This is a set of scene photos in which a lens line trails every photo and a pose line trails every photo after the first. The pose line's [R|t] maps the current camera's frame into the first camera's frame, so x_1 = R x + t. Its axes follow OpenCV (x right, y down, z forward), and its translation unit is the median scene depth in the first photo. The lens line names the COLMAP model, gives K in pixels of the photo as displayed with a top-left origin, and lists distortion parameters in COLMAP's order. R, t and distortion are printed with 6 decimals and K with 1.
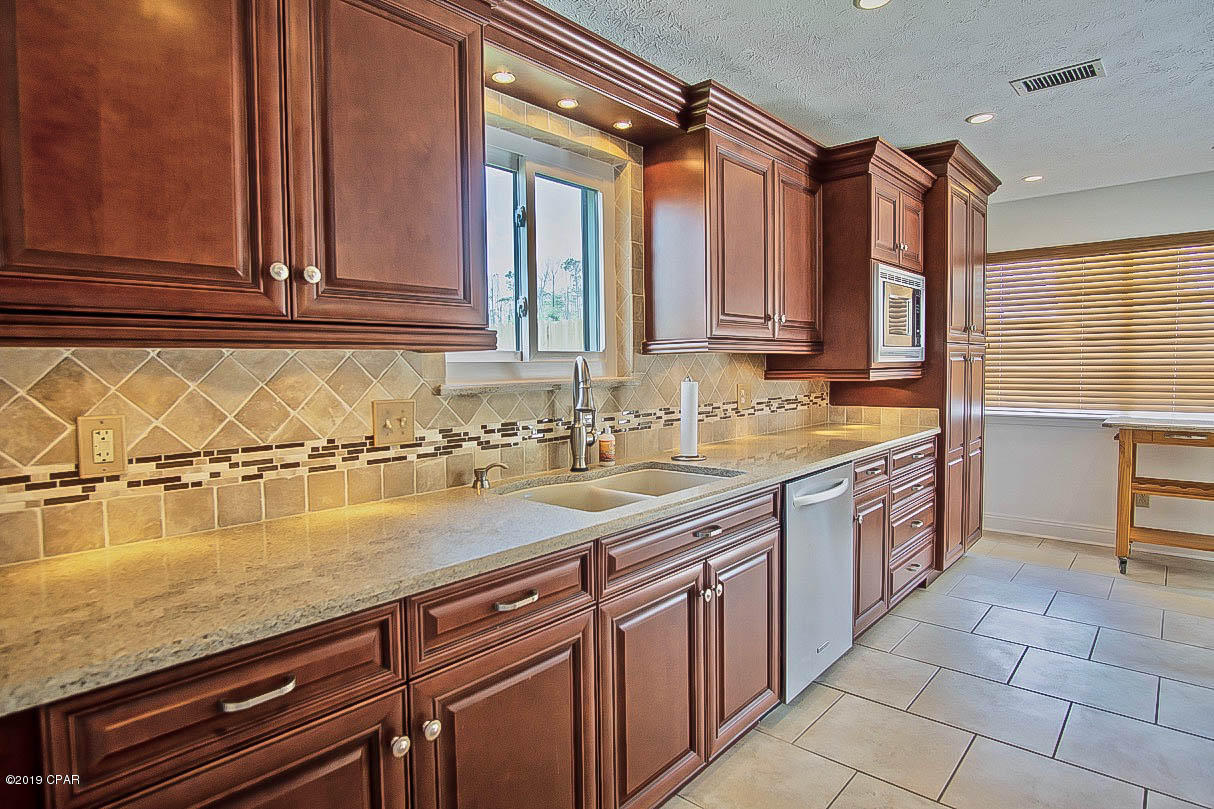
lens RADIAL K [[654.1, 0, 607.4], [0, 654.1, 394.7], [0, 0, 1]] dist [-0.026681, 0.004673]
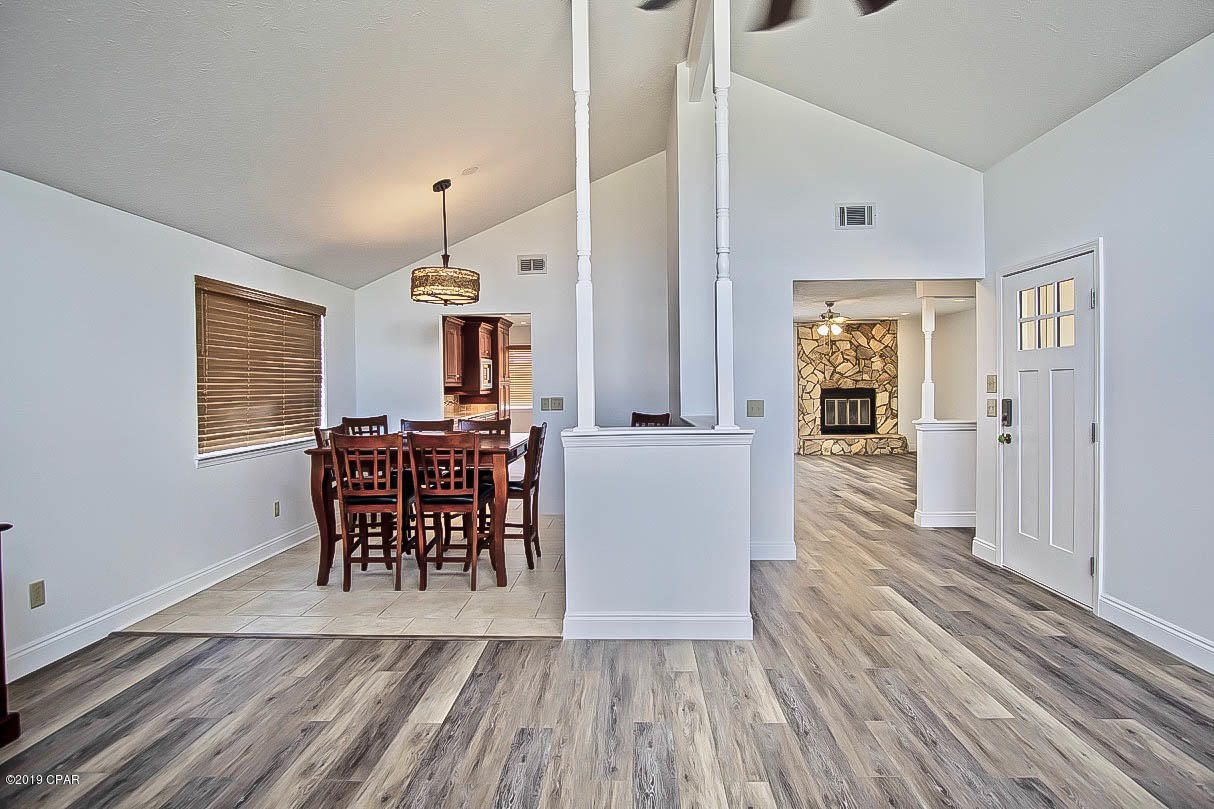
lens RADIAL K [[654.1, 0, 607.4], [0, 654.1, 394.7], [0, 0, 1]] dist [-0.026681, 0.004673]
pose [[0.778335, -0.010560, 0.627760, -1.286428], [0.033071, 0.999160, -0.024196, 0.090043], [-0.626977, 0.039593, 0.778031, -2.174754]]
